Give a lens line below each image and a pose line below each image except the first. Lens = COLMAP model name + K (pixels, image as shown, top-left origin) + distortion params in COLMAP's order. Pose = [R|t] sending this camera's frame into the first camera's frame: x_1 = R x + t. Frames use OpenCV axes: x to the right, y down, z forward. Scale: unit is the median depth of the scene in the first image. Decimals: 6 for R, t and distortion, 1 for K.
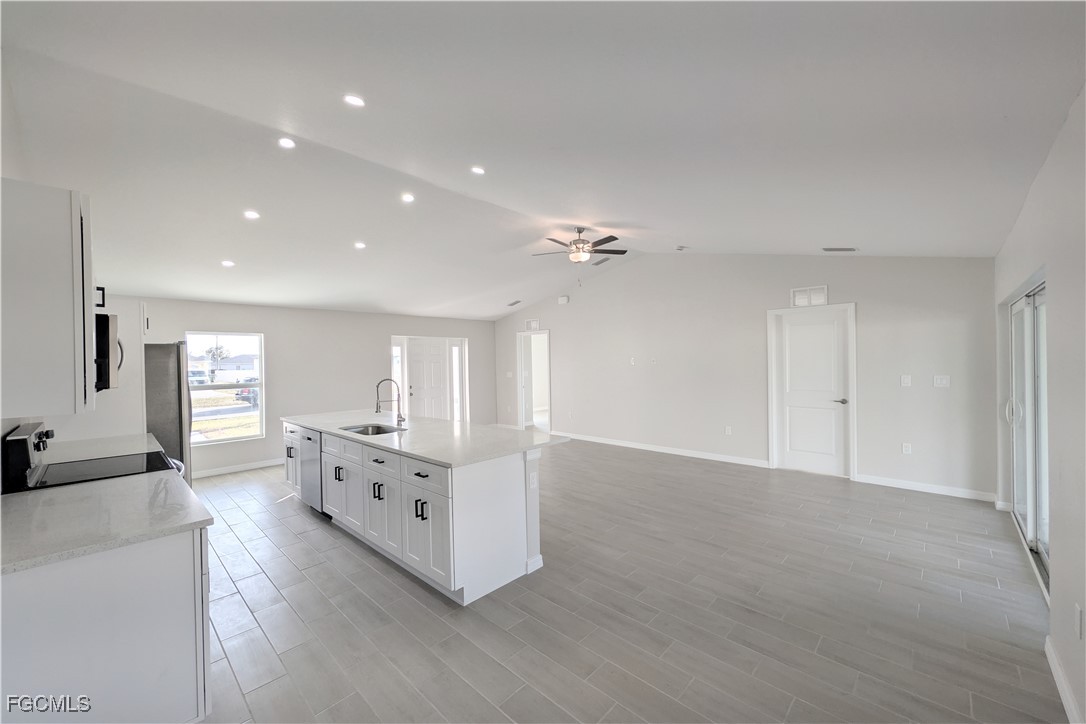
lens RADIAL K [[417.2, 0, 541.9], [0, 417.2, 364.0], [0, 0, 1]] dist [0.002250, 0.000200]
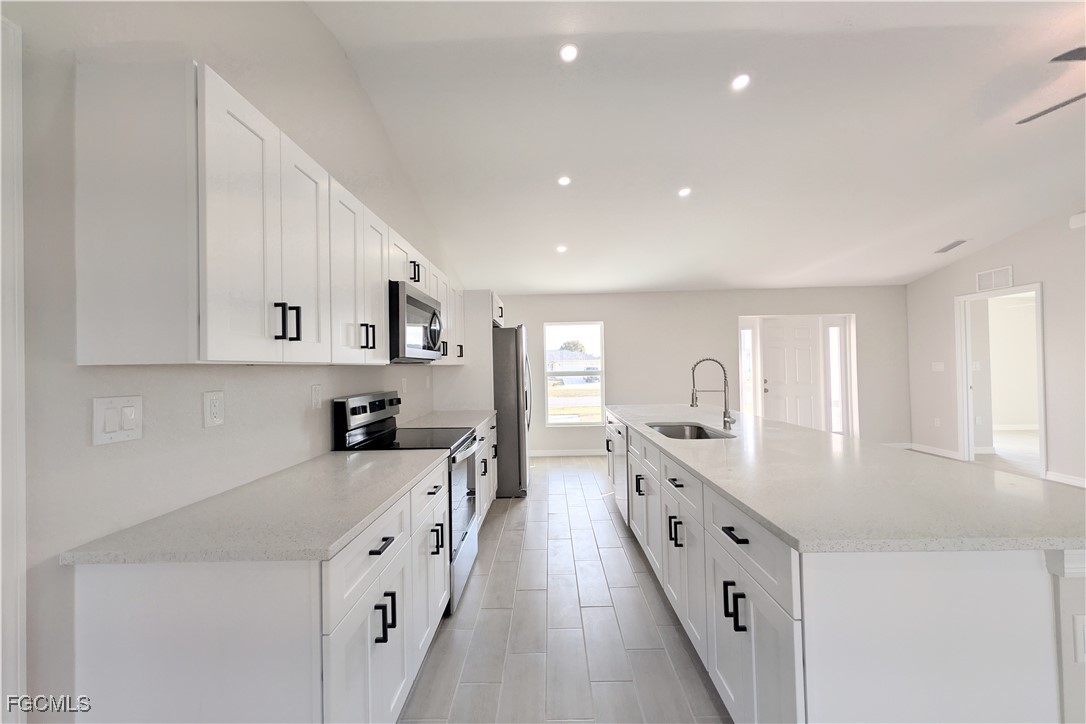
lens RADIAL K [[417.2, 0, 545.0], [0, 417.2, 365.4], [0, 0, 1]] dist [0.002250, 0.000200]
pose [[0.684508, 0.001033, -0.729004, -0.038683], [0.003459, 0.999983, 0.004665, 0.029036], [0.728997, -0.005715, 0.684493, 0.233479]]
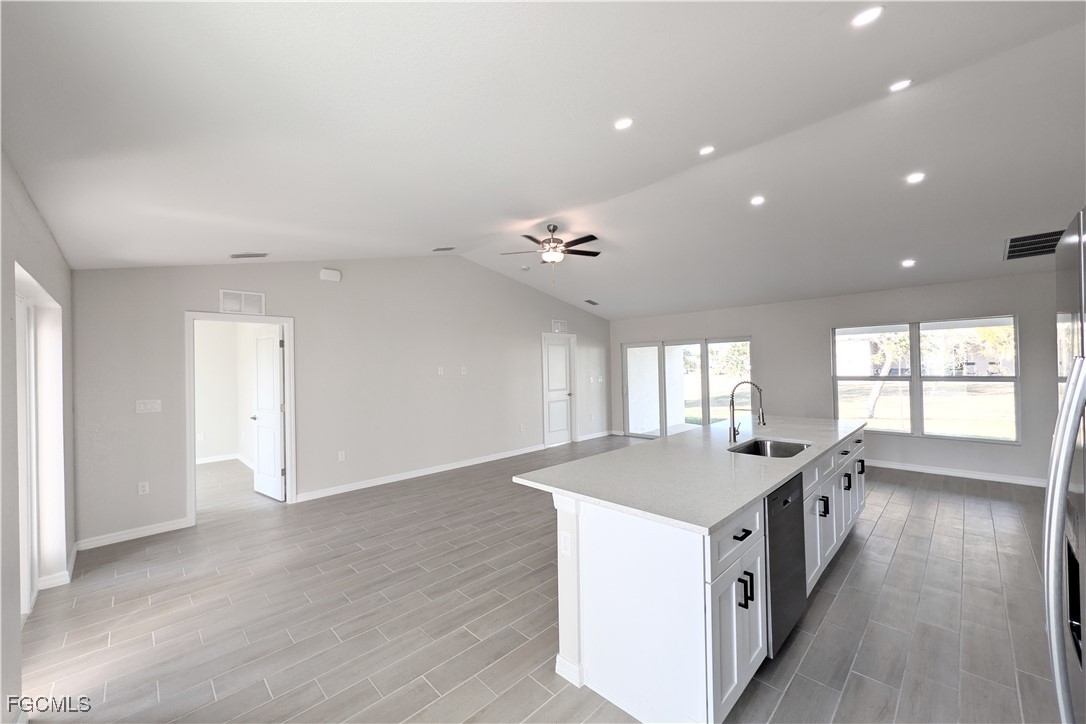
lens RADIAL K [[417.2, 0, 544.4], [0, 417.2, 362.8], [0, 0, 1]] dist [0.002250, 0.000200]
pose [[0.032721, 0.026706, 0.999108, -0.783941], [0.030757, 0.999143, -0.027714, 0.008041], [-0.998991, 0.031636, 0.031872, 0.919519]]
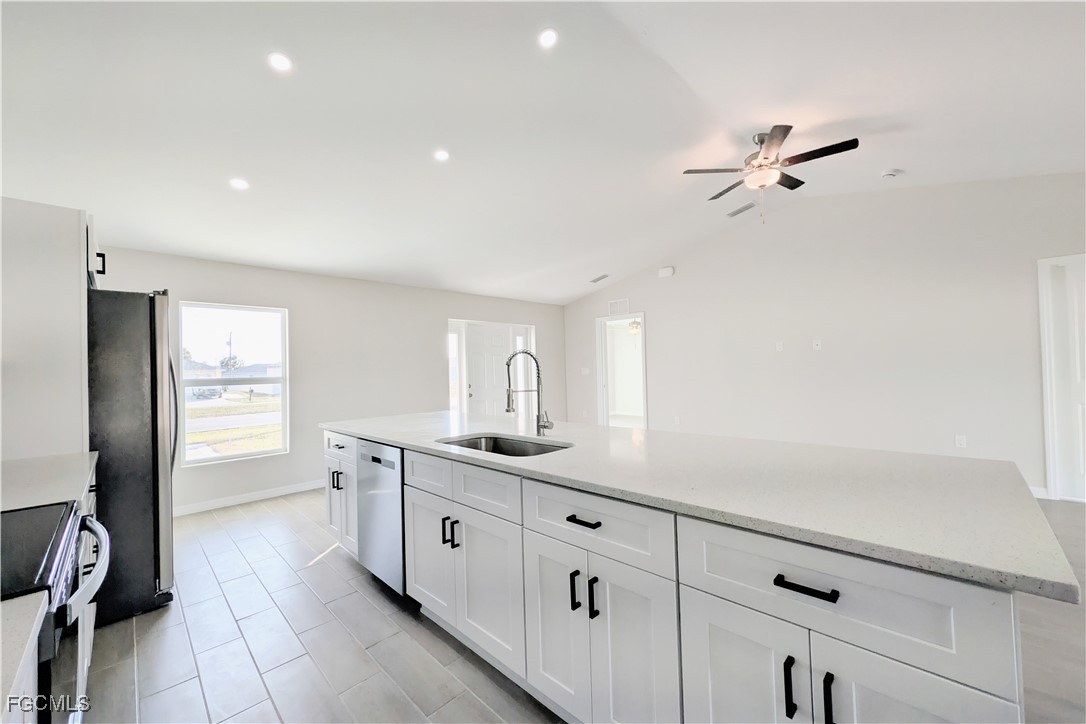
lens RADIAL K [[417.2, 0, 541.9], [0, 417.2, 363.2], [0, 0, 1]] dist [0.002250, 0.000200]
pose [[0.999754, -0.007354, -0.020912, -0.228061], [0.006873, 0.999712, -0.023015, 0.044355], [0.021075, 0.022865, 0.999516, 0.309701]]
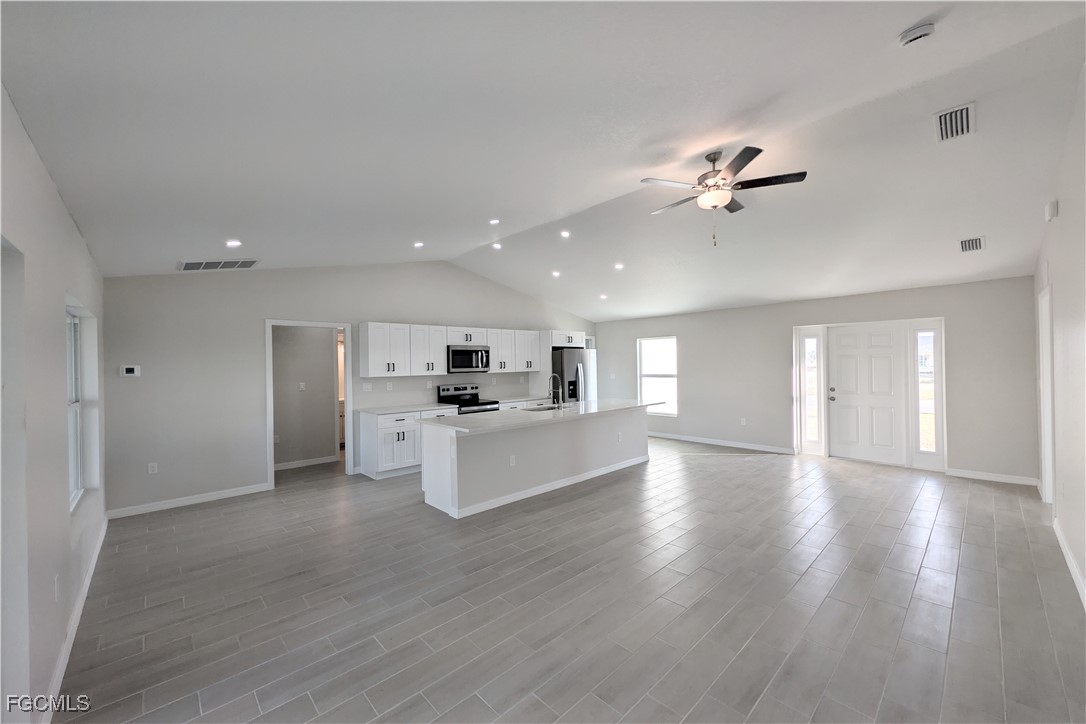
lens RADIAL K [[417.2, 0, 543.7], [0, 417.2, 365.7], [0, 0, 1]] dist [0.002250, 0.000200]
pose [[-0.051822, 0.023034, -0.998391, 0.686878], [0.010051, 0.999695, 0.022542, -0.016527], [0.998606, -0.008867, -0.052038, 0.710550]]
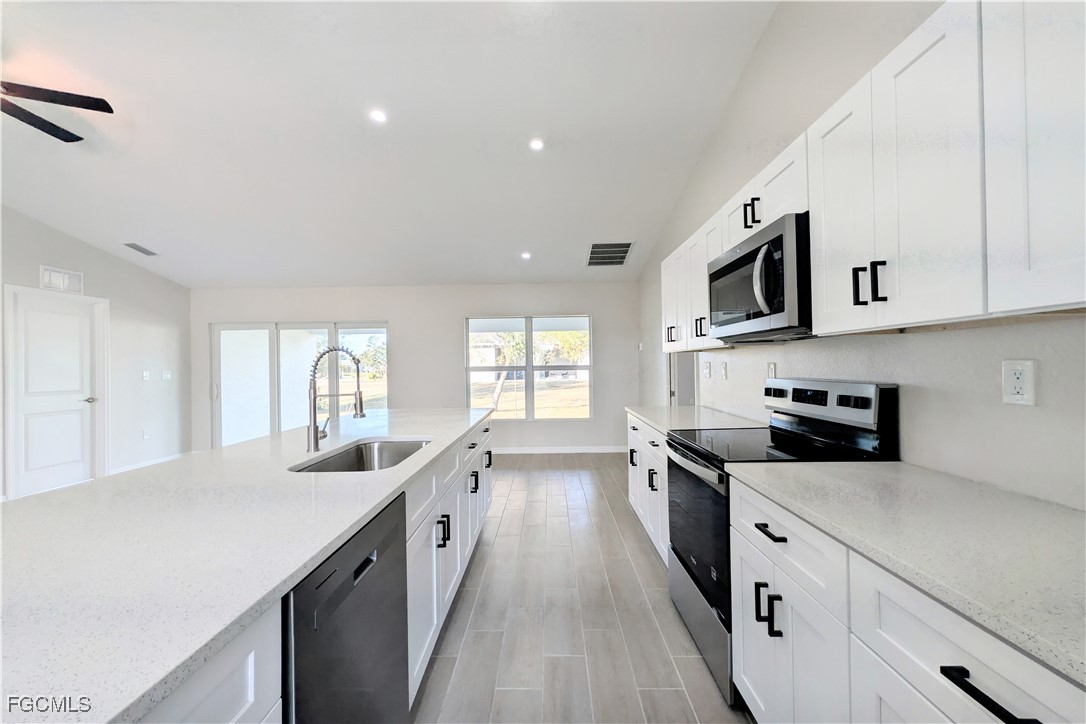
lens RADIAL K [[417.2, 0, 544.3], [0, 417.2, 364.4], [0, 0, 1]] dist [0.002250, 0.000200]
pose [[-0.679426, 0.029383, 0.733155, -0.590671], [0.032218, 0.999429, -0.010197, 0.045459], [-0.733036, 0.016693, -0.679985, 0.784707]]
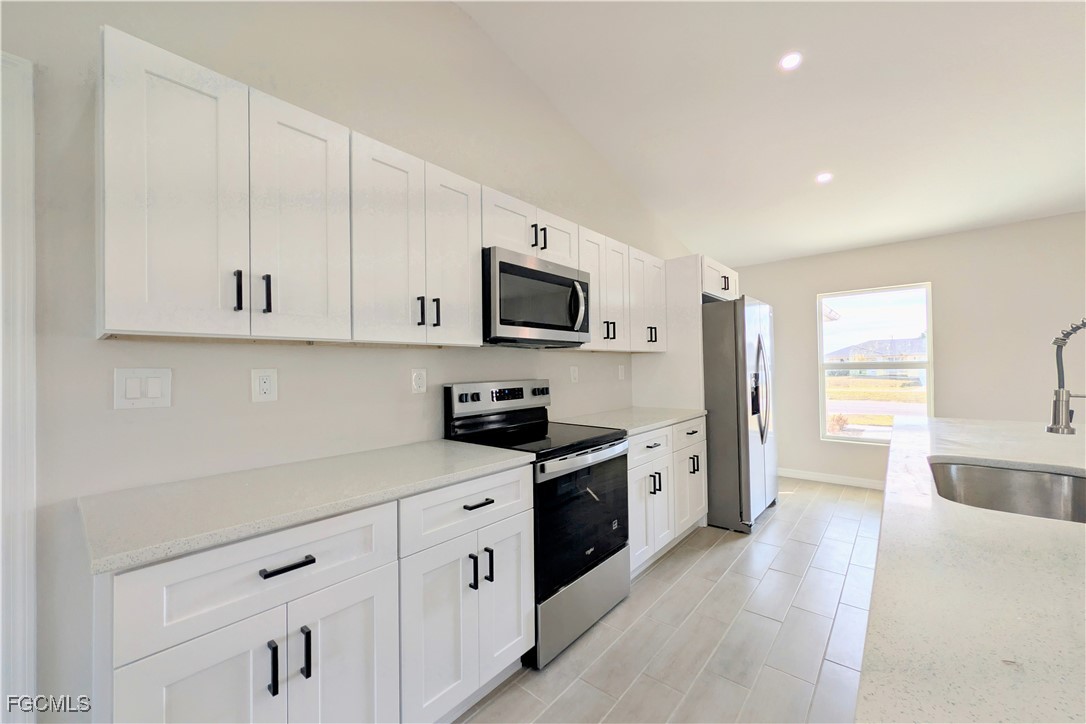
lens RADIAL K [[417.2, 0, 543.2], [0, 417.2, 366.0], [0, 0, 1]] dist [0.002250, 0.000200]
pose [[0.052966, 0.009912, -0.998547, -0.083967], [0.009914, 0.999896, 0.010452, 0.042645], [0.998547, -0.010453, 0.052863, 0.423766]]
